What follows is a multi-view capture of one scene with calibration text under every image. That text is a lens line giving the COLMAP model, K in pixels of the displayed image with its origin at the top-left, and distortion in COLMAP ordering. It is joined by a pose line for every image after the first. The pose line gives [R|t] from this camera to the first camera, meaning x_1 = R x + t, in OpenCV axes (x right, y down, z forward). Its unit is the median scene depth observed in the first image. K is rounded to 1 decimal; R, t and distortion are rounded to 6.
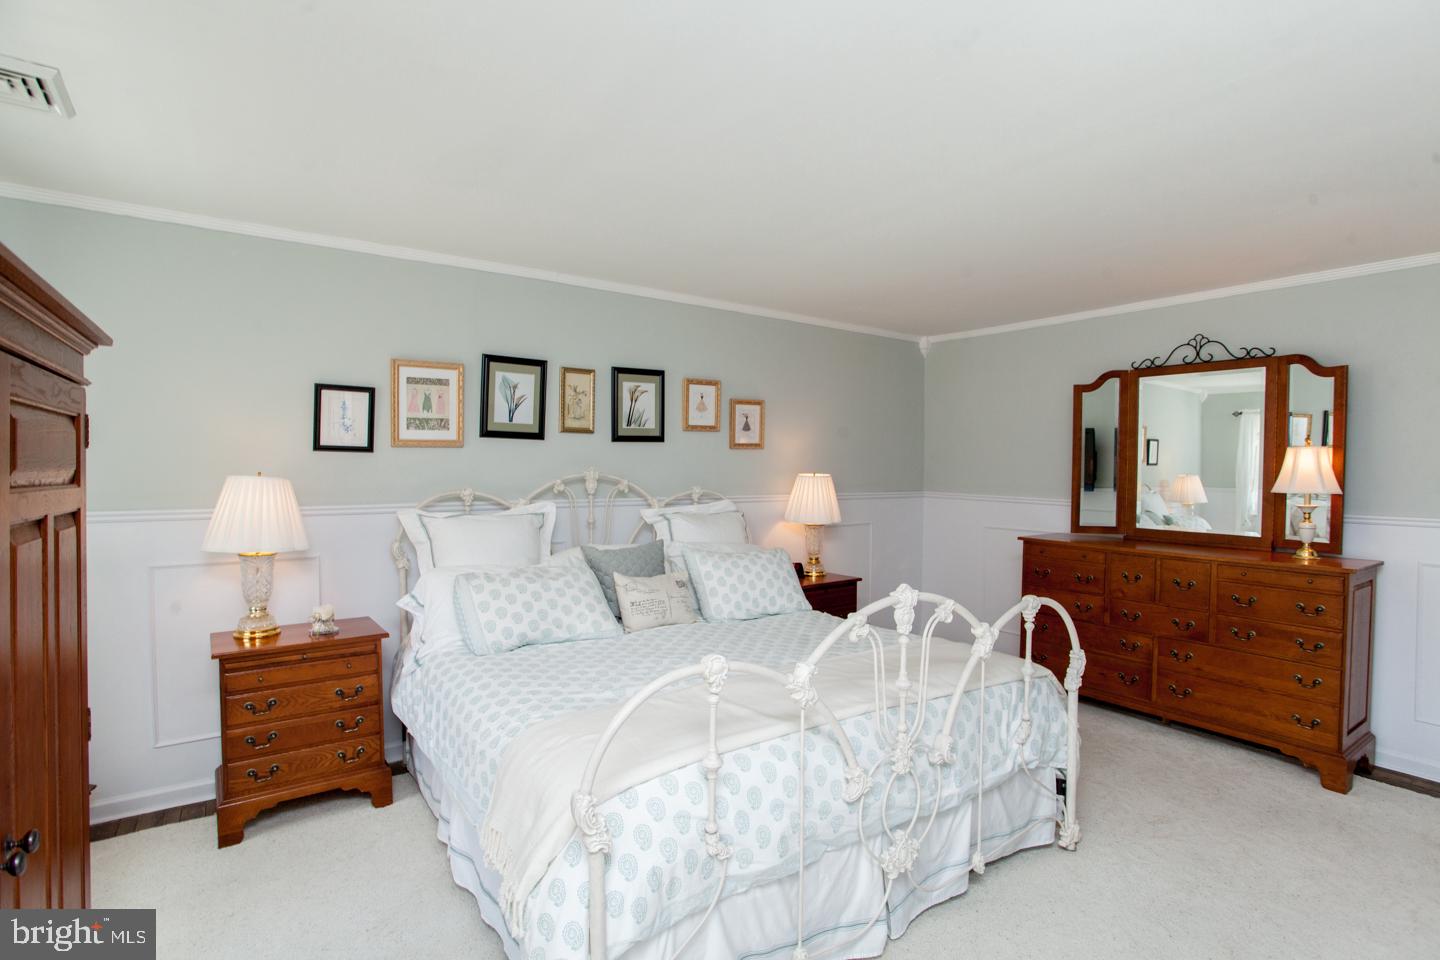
lens RADIAL K [[698.3, 0, 718.3], [0, 698.3, 481.8], [0, 0, 1]] dist [-0.079578, 0.035621]
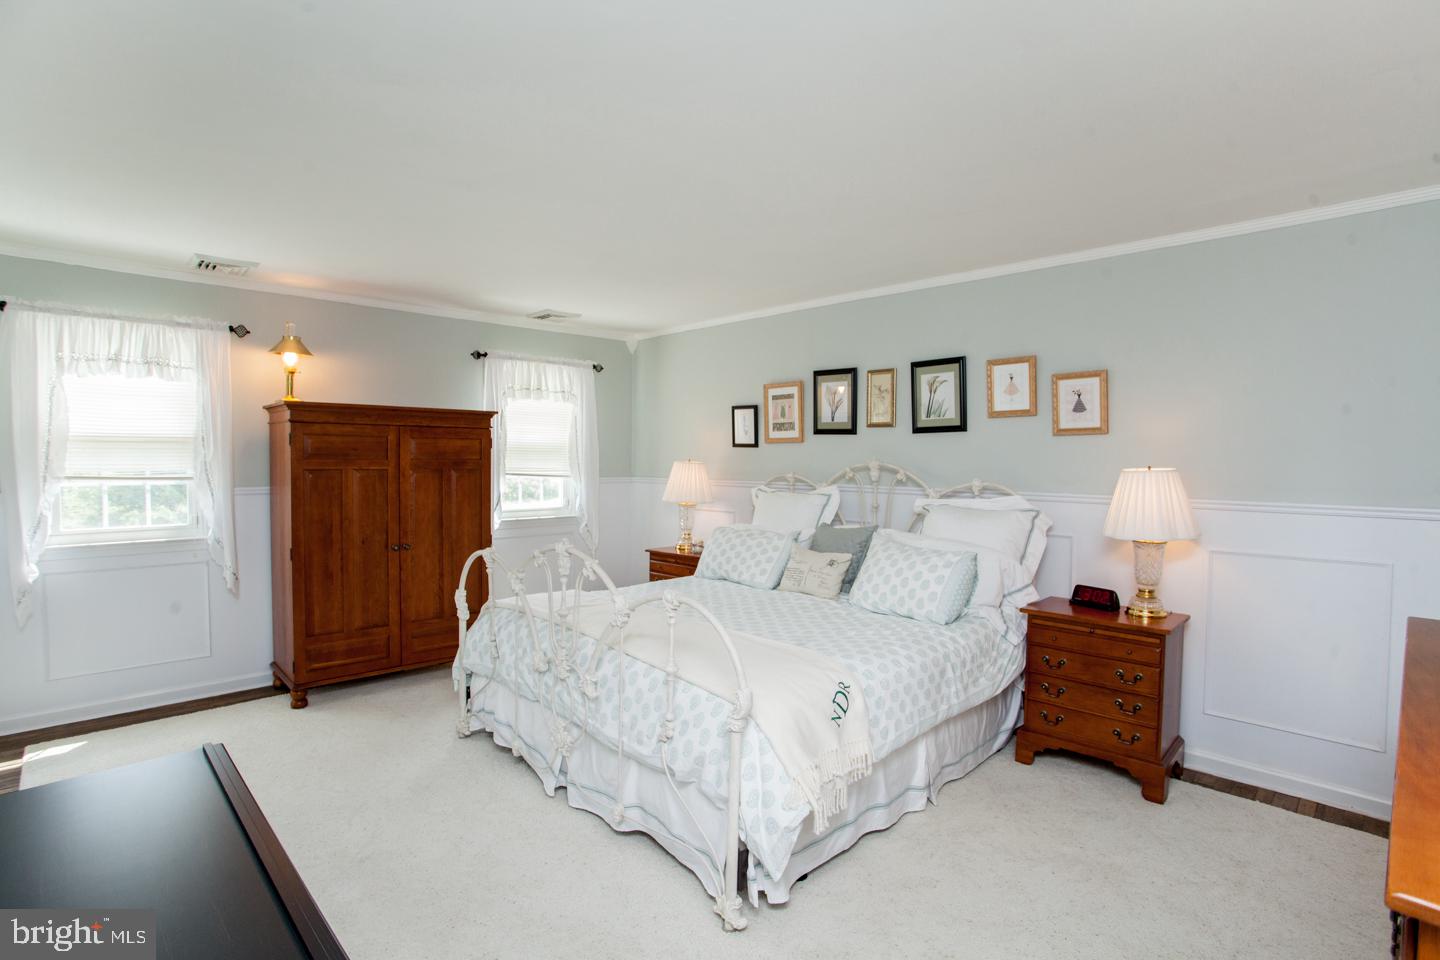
lens RADIAL K [[698.3, 0, 718.3], [0, 698.3, 481.8], [0, 0, 1]] dist [-0.079578, 0.035621]
pose [[0.165902, 0.032567, -0.985604, 0.844671], [-0.025555, 0.999261, 0.028716, -0.007005], [0.985811, 0.020423, 0.166612, 0.541342]]
